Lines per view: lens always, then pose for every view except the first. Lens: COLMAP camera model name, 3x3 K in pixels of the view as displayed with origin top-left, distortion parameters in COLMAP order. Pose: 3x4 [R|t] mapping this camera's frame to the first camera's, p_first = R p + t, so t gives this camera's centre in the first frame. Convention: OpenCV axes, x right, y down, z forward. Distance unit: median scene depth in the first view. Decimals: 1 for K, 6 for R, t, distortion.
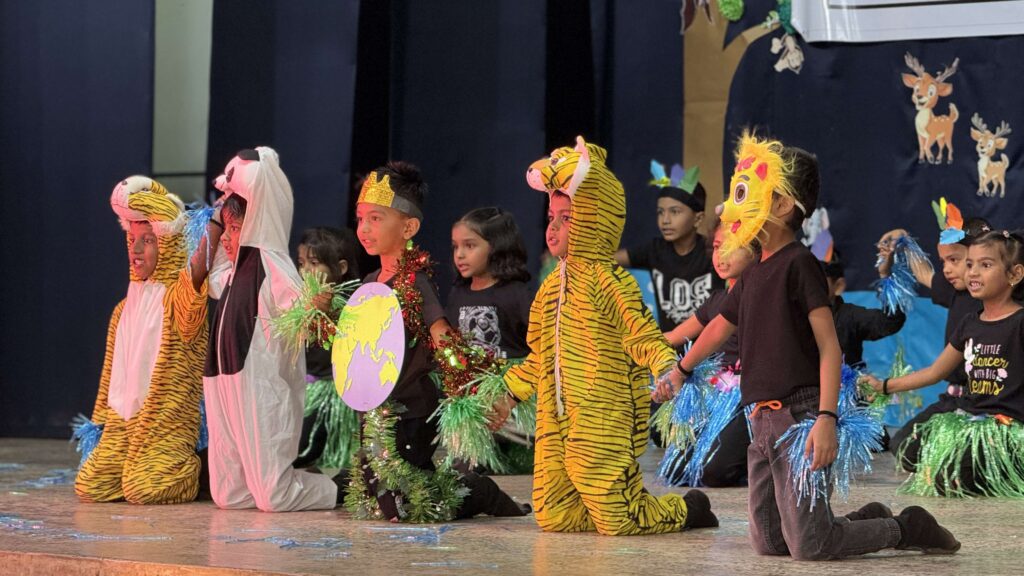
lens RADIAL K [[3617.8, 0, 512.2], [0, 3617.8, 285.5], [0, 0, 1]] dist [0.318222, 0.000000]
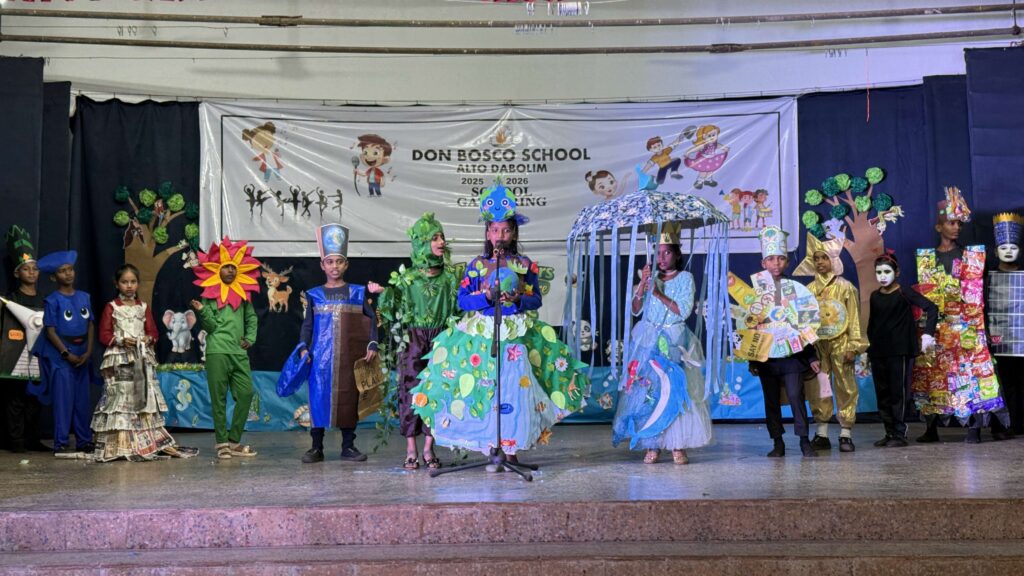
lens RADIAL K [[1456.5, 0, 517.4], [0, 1456.5, 270.1], [0, 0, 1]] dist [0.150989, 0.000000]
pose [[0.688019, 0.033891, 0.724901, -0.441639], [0.011792, 0.998255, -0.057862, -0.005198], [-0.725597, 0.048358, 0.686419, 0.267641]]
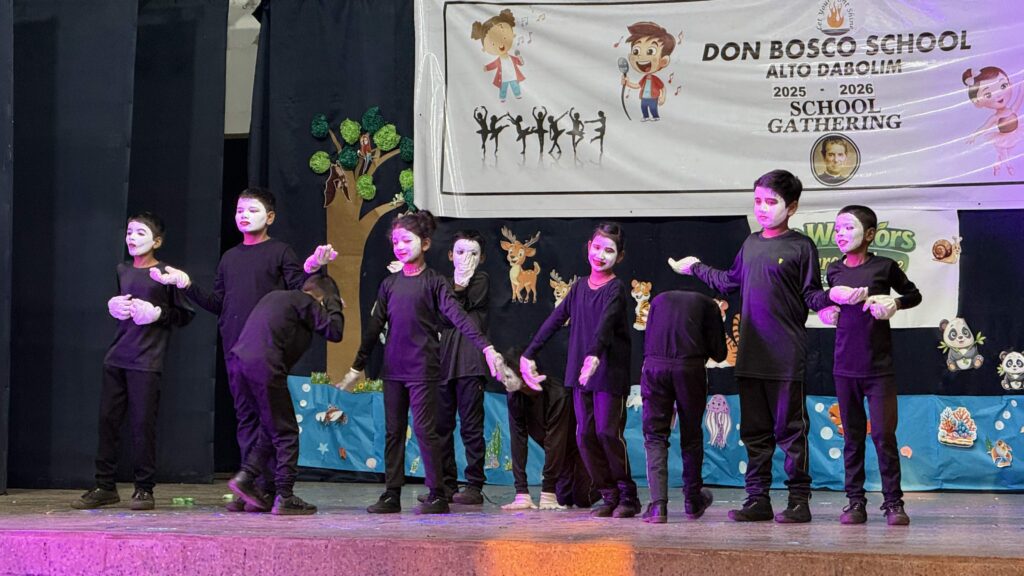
lens RADIAL K [[3617.8, 0, 480.8], [0, 3617.8, 271.0], [0, 0, 1]] dist [0.318222, 0.000000]
pose [[0.963724, 0.013346, 0.266565, -0.288643], [-0.004546, 0.999425, -0.033603, 0.002777], [-0.266861, 0.031172, 0.963231, -0.400187]]
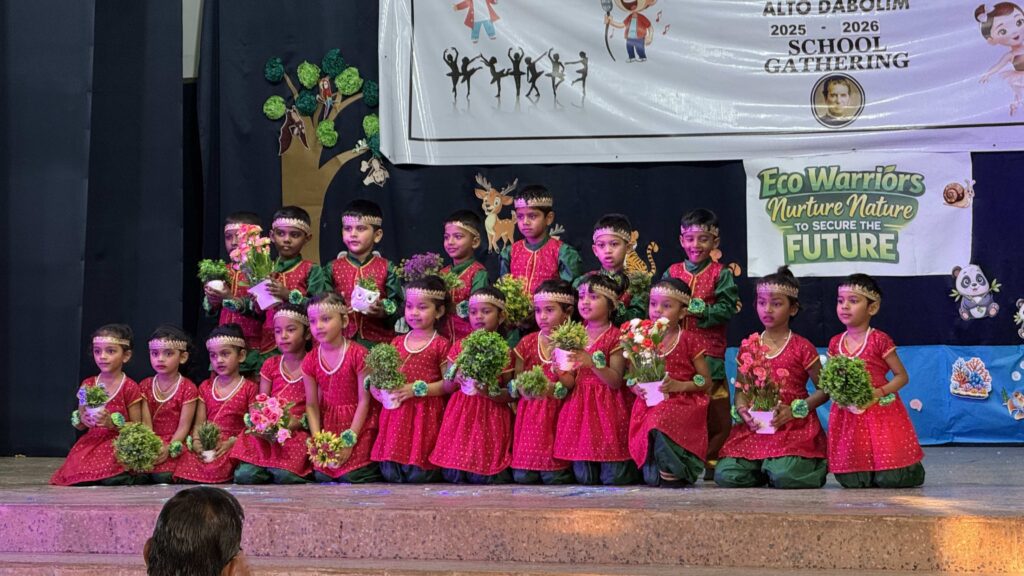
lens RADIAL K [[3617.8, 0, 482.6], [0, 3617.8, 251.3], [0, 0, 1]] dist [0.318222, 0.000000]
pose [[0.937669, 0.001612, 0.347526, -0.371913], [0.007773, 0.999642, -0.025611, 0.001113], [-0.347443, 0.026716, 0.937320, -0.299182]]
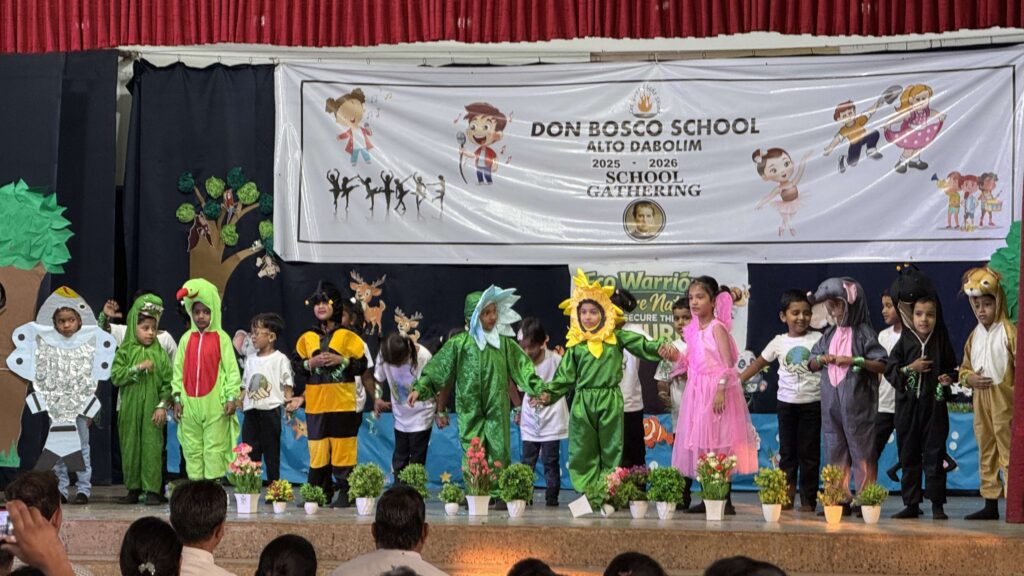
lens RADIAL K [[3617.8, 0, 483.5], [0, 3617.8, 260.4], [0, 0, 1]] dist [0.318222, 0.000000]
pose [[0.898438, 0.025780, 0.438344, -0.597702], [-0.008488, 0.999108, -0.041364, 0.002457], [-0.439019, 0.033443, 0.897855, -0.587193]]
